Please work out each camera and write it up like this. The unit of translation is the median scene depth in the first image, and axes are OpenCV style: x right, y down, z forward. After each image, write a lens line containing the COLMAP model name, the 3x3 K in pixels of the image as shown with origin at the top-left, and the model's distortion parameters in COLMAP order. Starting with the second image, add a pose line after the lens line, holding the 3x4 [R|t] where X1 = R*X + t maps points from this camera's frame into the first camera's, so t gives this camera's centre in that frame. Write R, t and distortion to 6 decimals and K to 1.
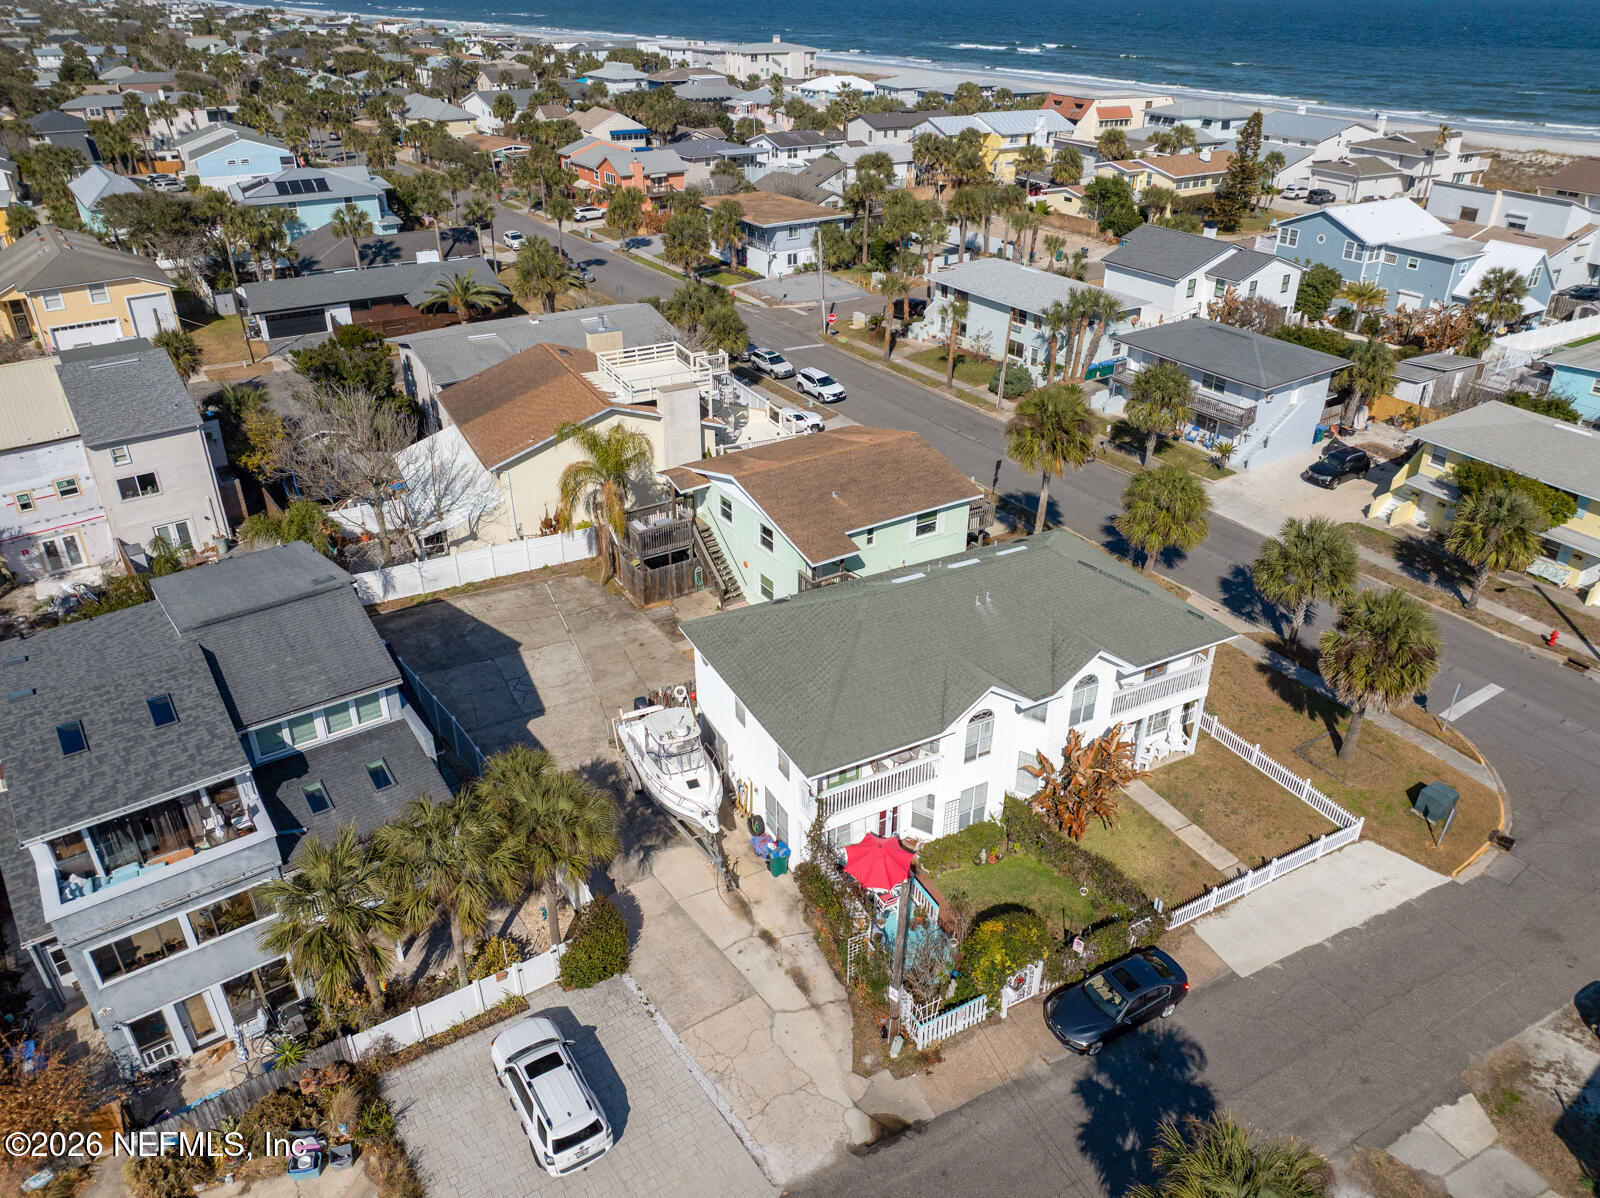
lens RADIAL K [[1119.2, 0, 806.8], [0, 1119.2, 603.4], [0, 0, 1]] dist [-0.035535, 0.003852]
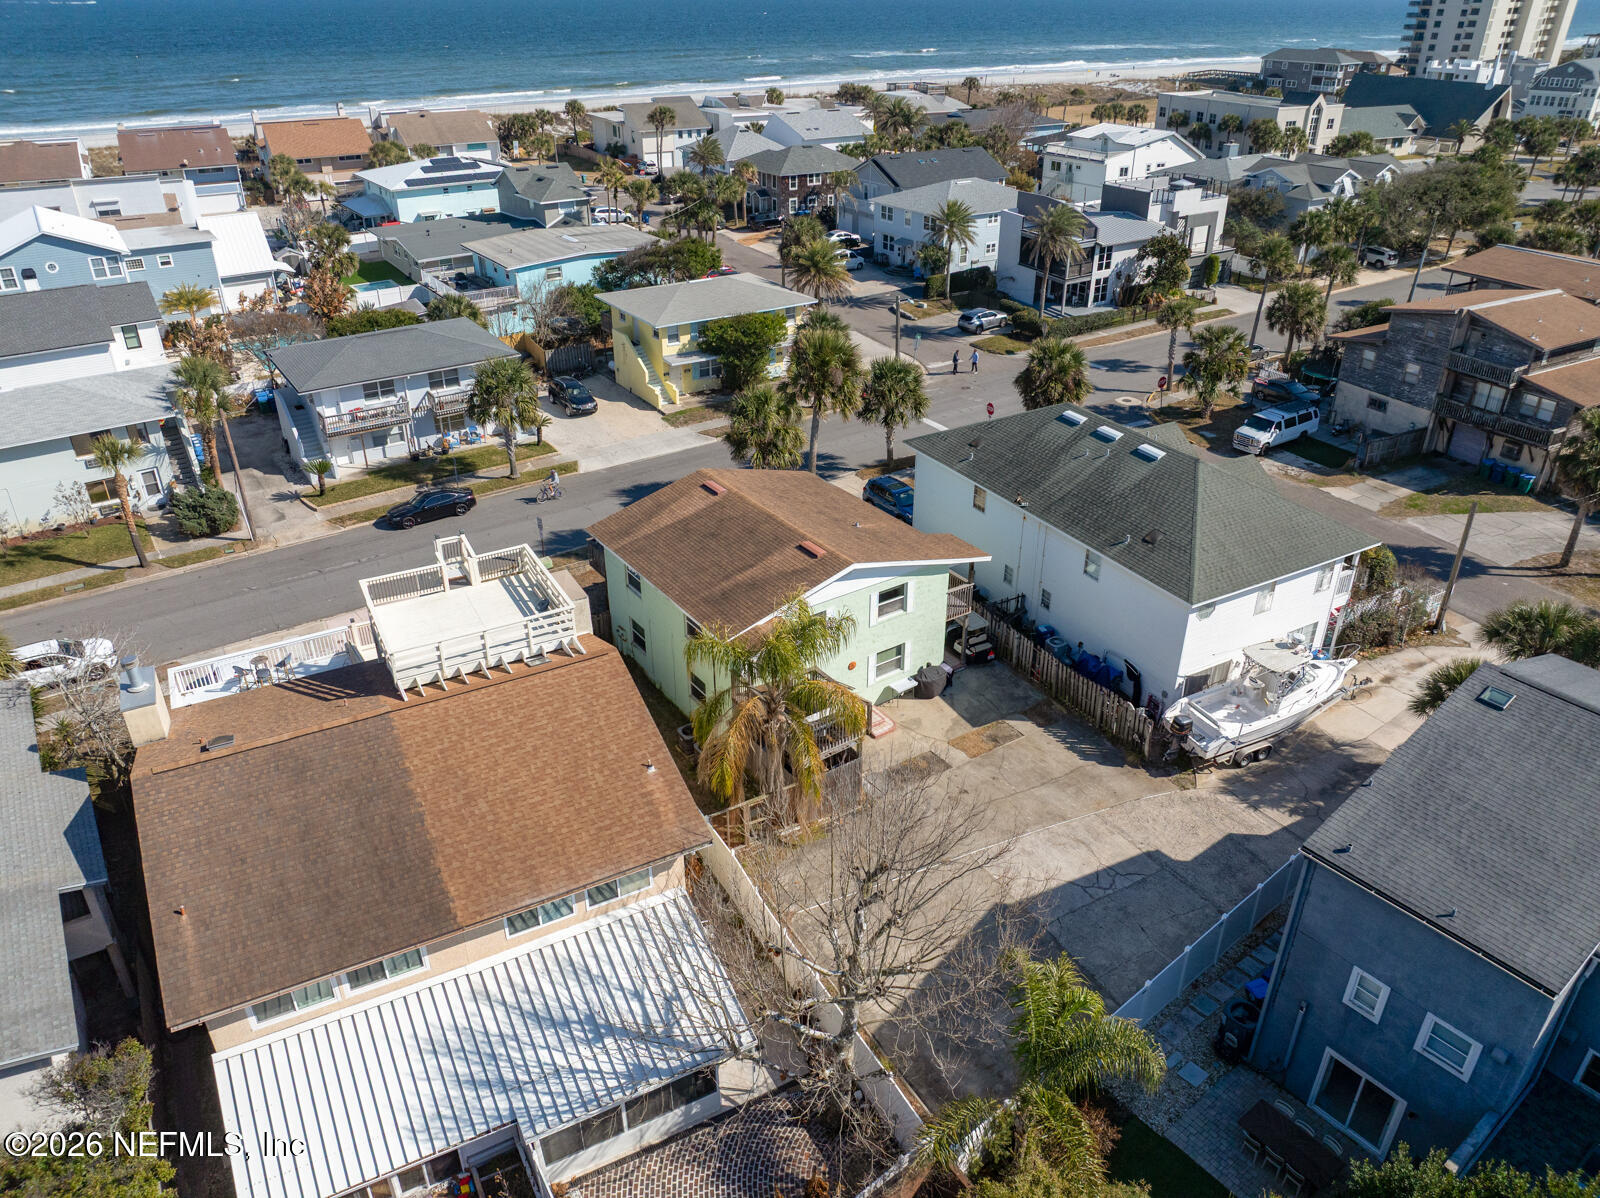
lens RADIAL K [[1125.8, 0, 819.0], [0, 1125.8, 595.0], [0, 0, 1]] dist [-0.036938, -0.002254]
pose [[-0.032041, -0.485102, 0.873871, -0.414148], [0.488264, 0.755295, 0.437181, -0.246806], [-0.872107, 0.440687, 0.212658, 0.481391]]
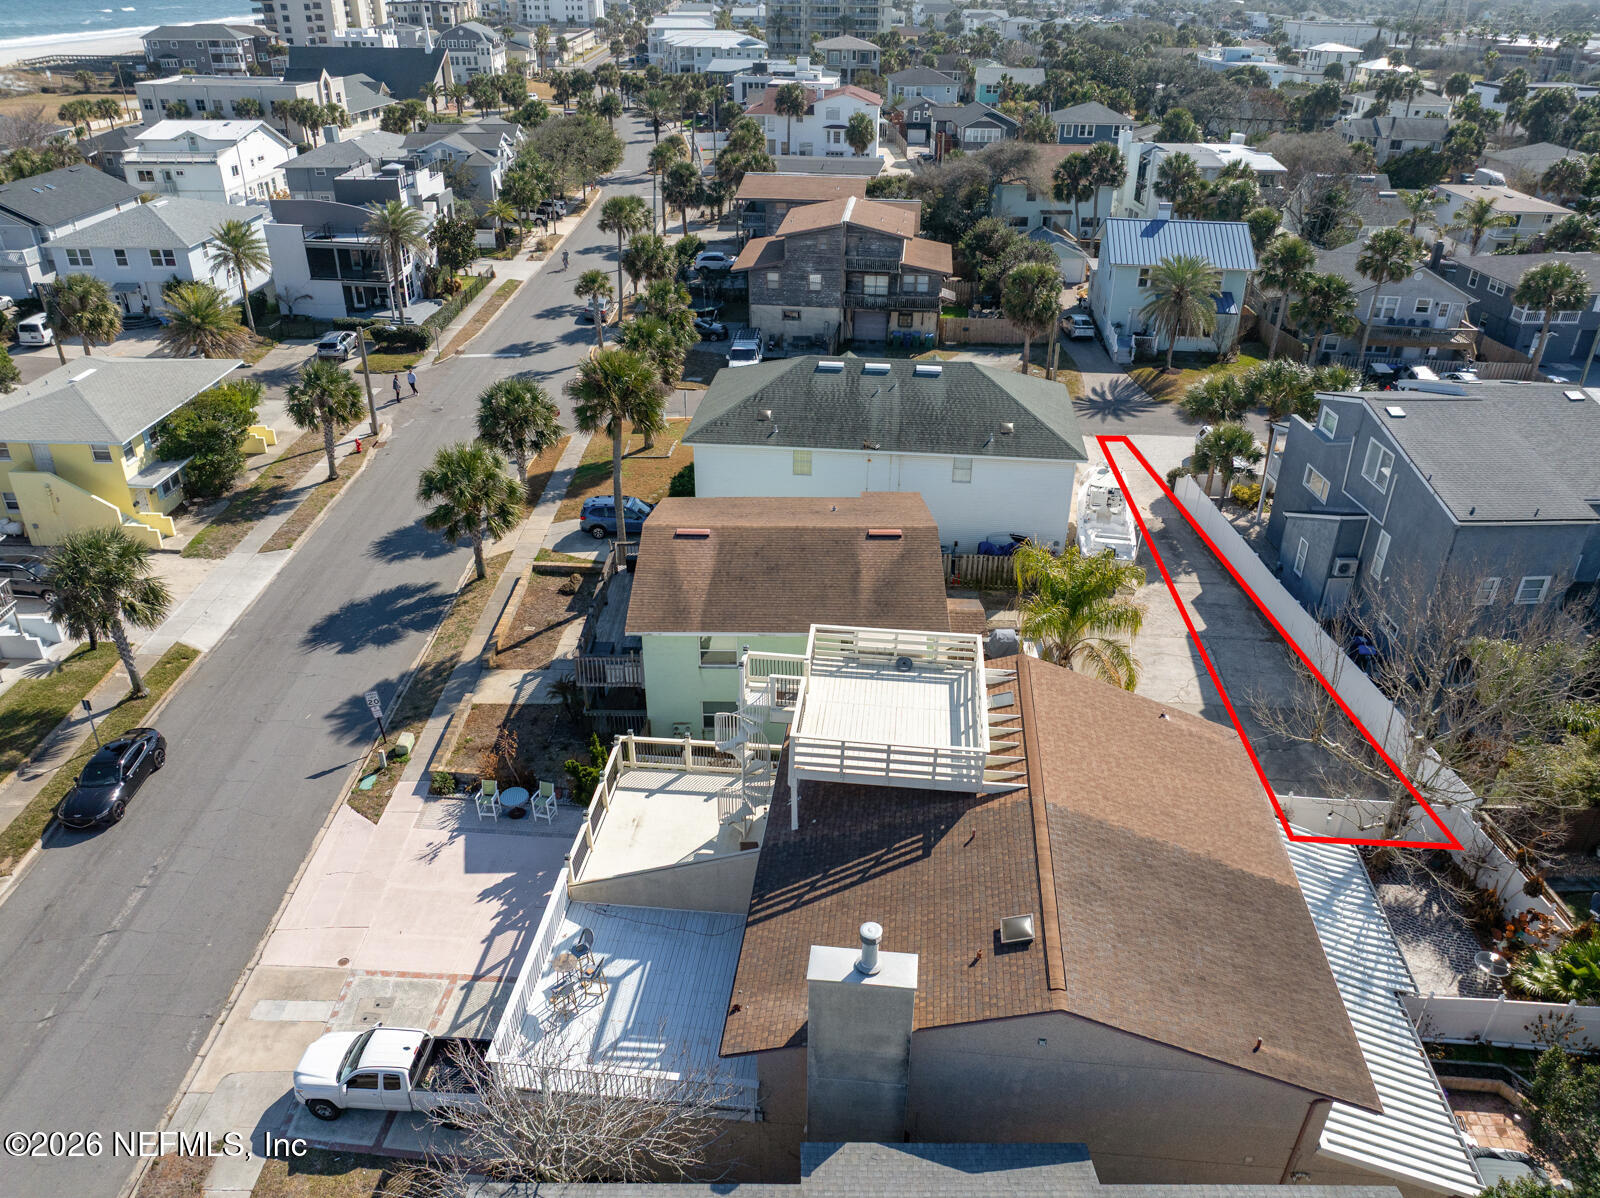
lens RADIAL K [[1152.7, 0, 810.6], [0, 1152.7, 575.8], [0, 0, 1]] dist [-0.040562, 0.007210]
pose [[-0.835275, -0.272704, 0.477438, -0.217588], [0.255940, 0.575683, 0.776585, -0.417479], [-0.486631, 0.770858, -0.411058, 0.781112]]
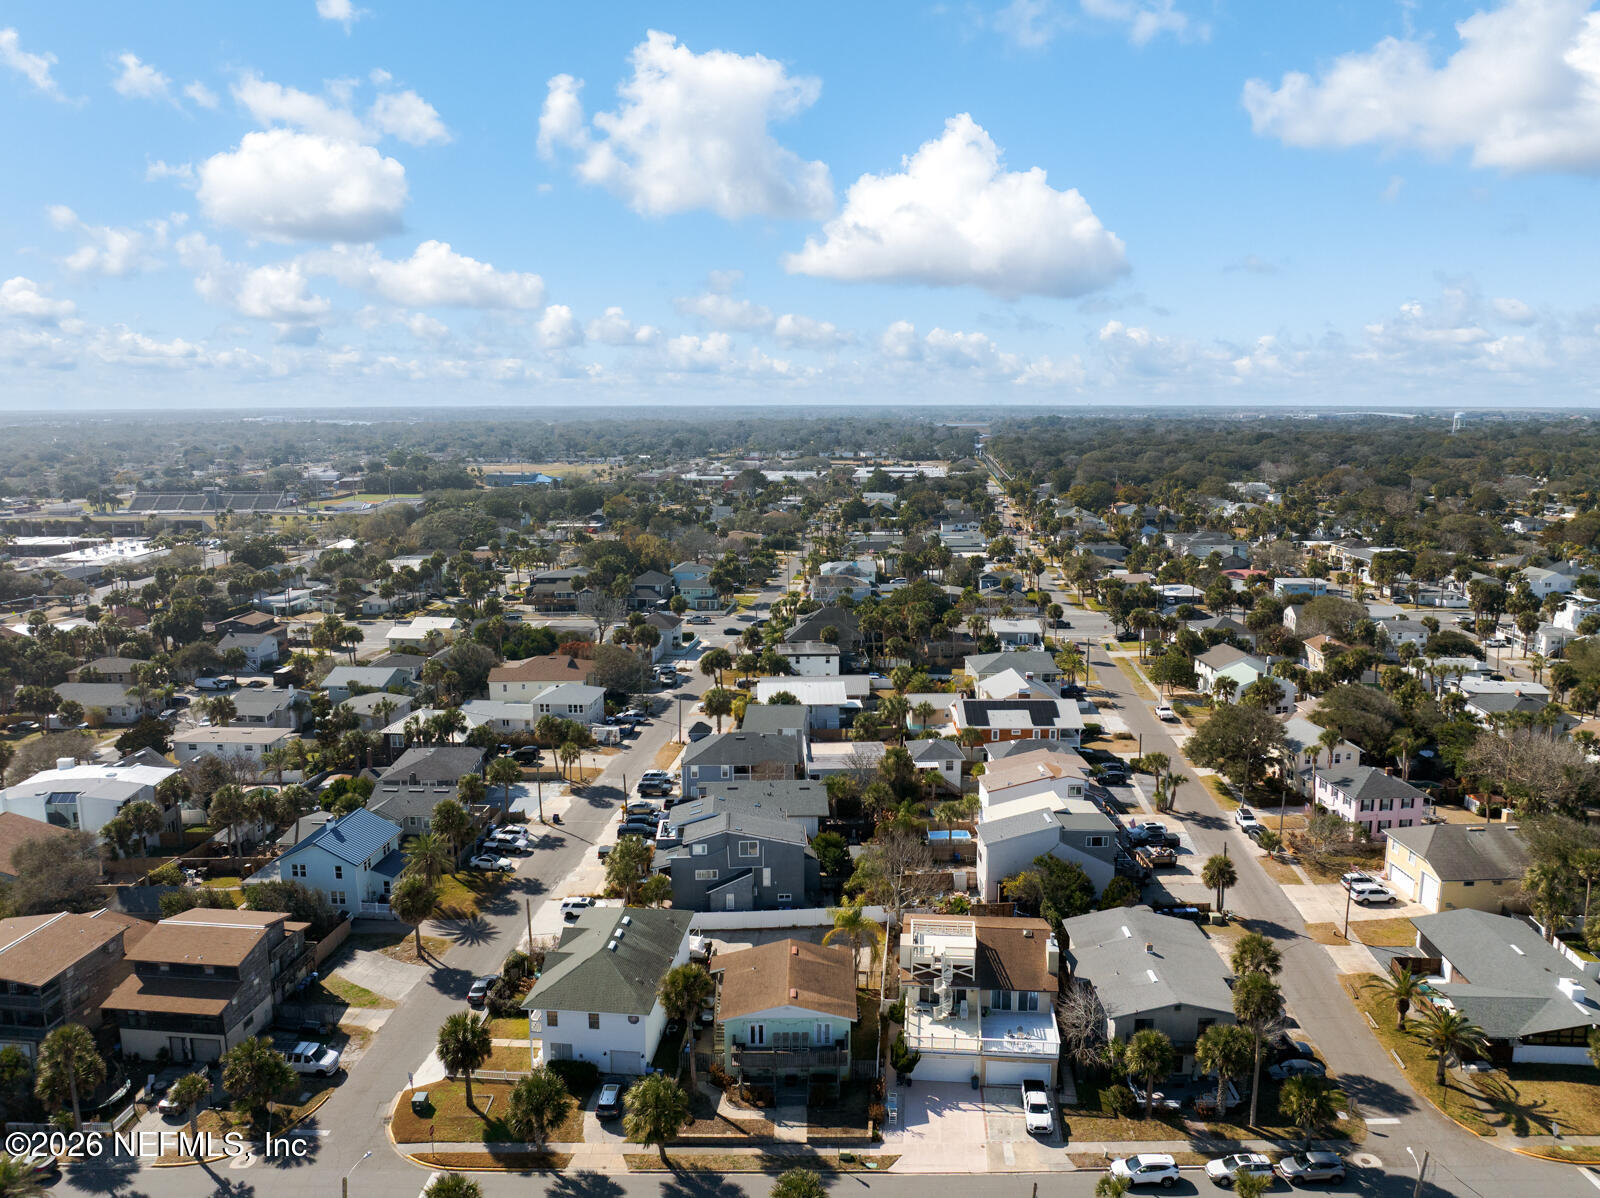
lens RADIAL K [[1132.7, 0, 817.9], [0, 1132.7, 600.0], [0, 0, 1]] dist [-0.020010, -0.039247]
pose [[-0.546759, 0.142598, -0.825058, 0.772186], [-0.411324, 0.812545, 0.413016, -0.765691], [0.729292, 0.565187, -0.385612, 0.801638]]
